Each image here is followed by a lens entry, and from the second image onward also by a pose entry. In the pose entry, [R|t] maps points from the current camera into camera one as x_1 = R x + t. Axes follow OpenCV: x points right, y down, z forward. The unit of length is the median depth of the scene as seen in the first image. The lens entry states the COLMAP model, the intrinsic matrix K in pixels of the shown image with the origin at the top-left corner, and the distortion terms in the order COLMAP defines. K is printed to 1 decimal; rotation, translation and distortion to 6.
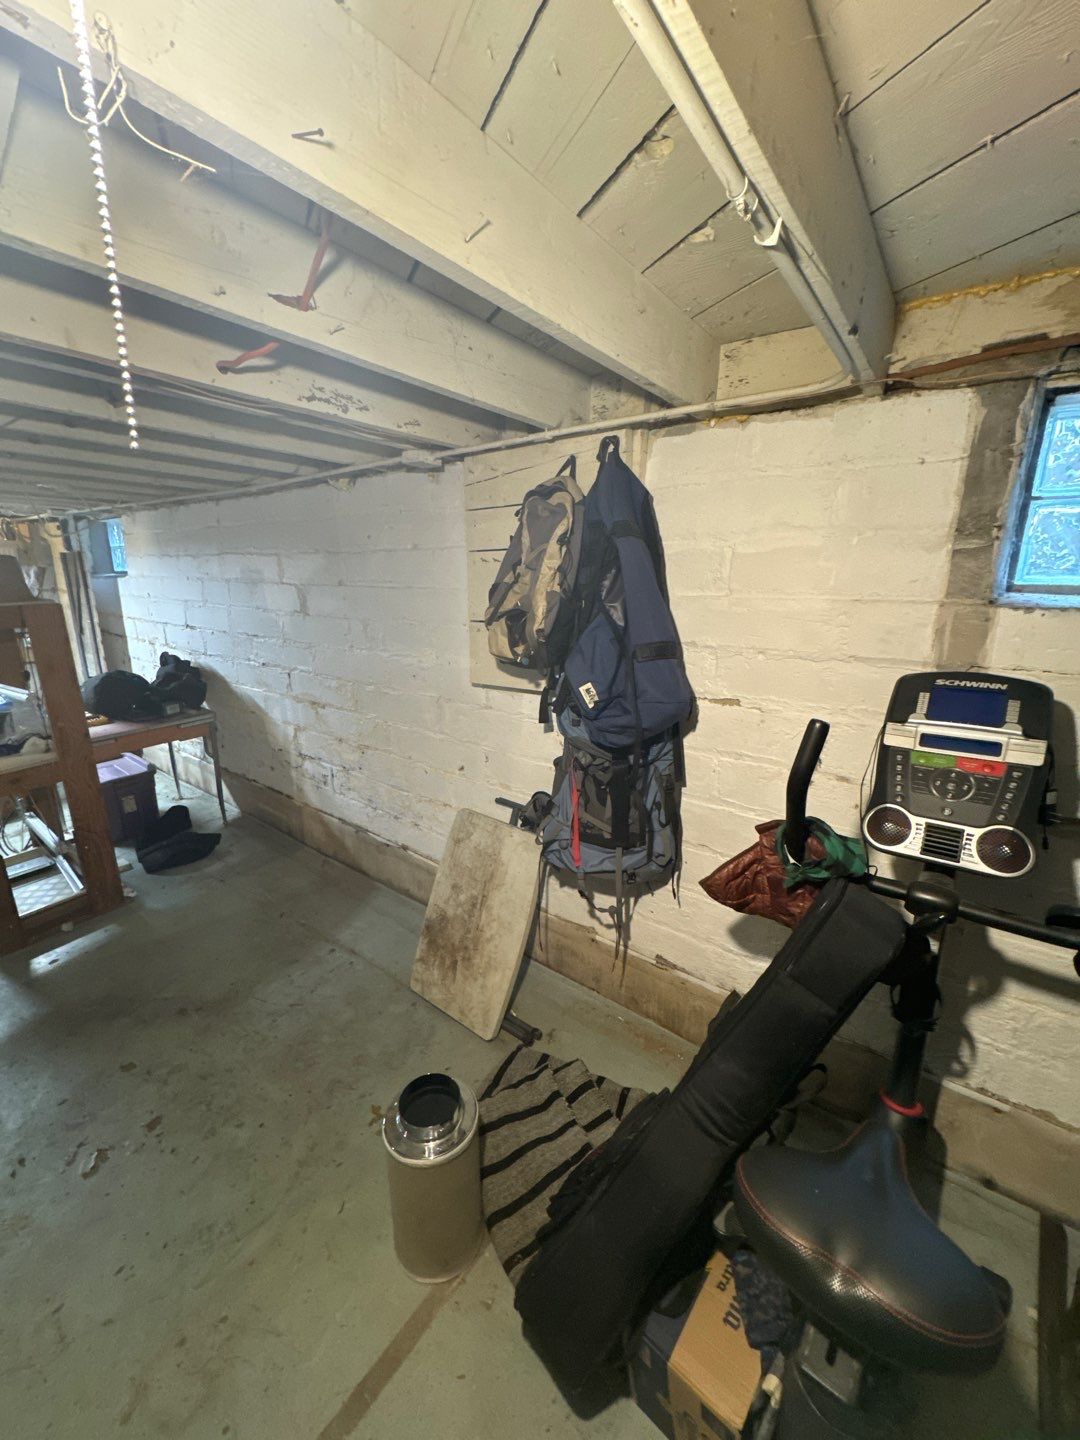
lens RADIAL K [[570.0, 0, 540.0], [0, 570.0, 720.0], [0, 0, 1]] dist [-0.000780, -0.000602]
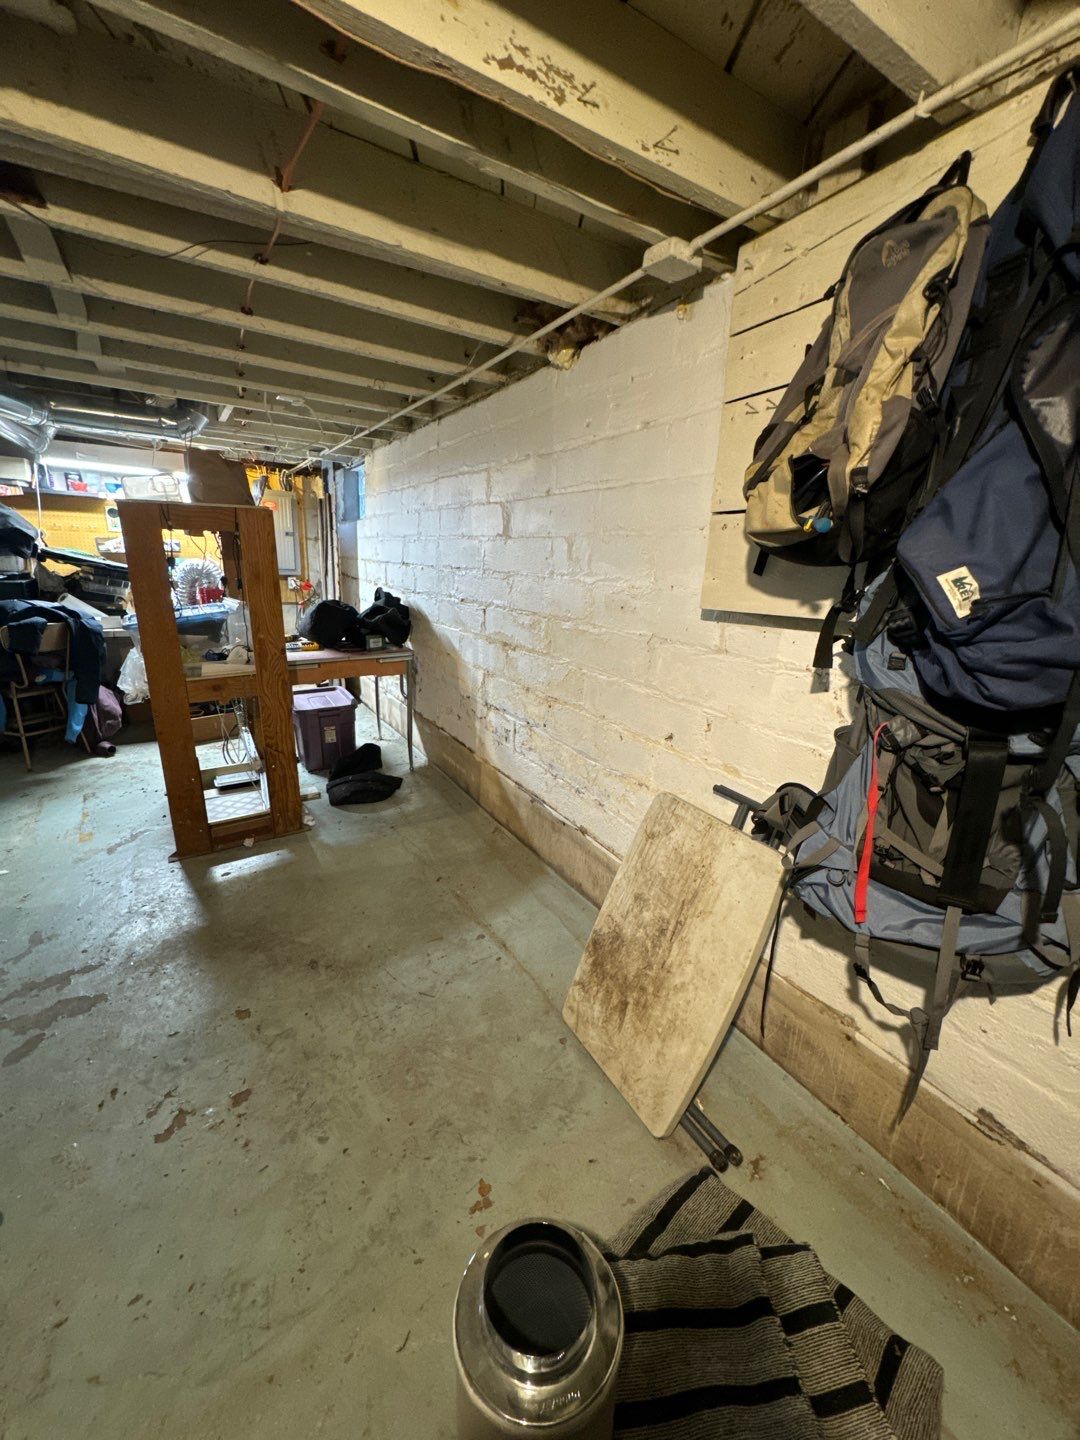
lens RADIAL K [[570.0, 0, 540.0], [0, 570.0, 720.0], [0, 0, 1]] dist [-0.000780, -0.000602]
pose [[0.927068, 0.128603, -0.352146, -0.043010], [-0.124853, 0.991611, 0.033444, 0.066136], [0.353493, 0.012961, 0.935347, 0.297859]]
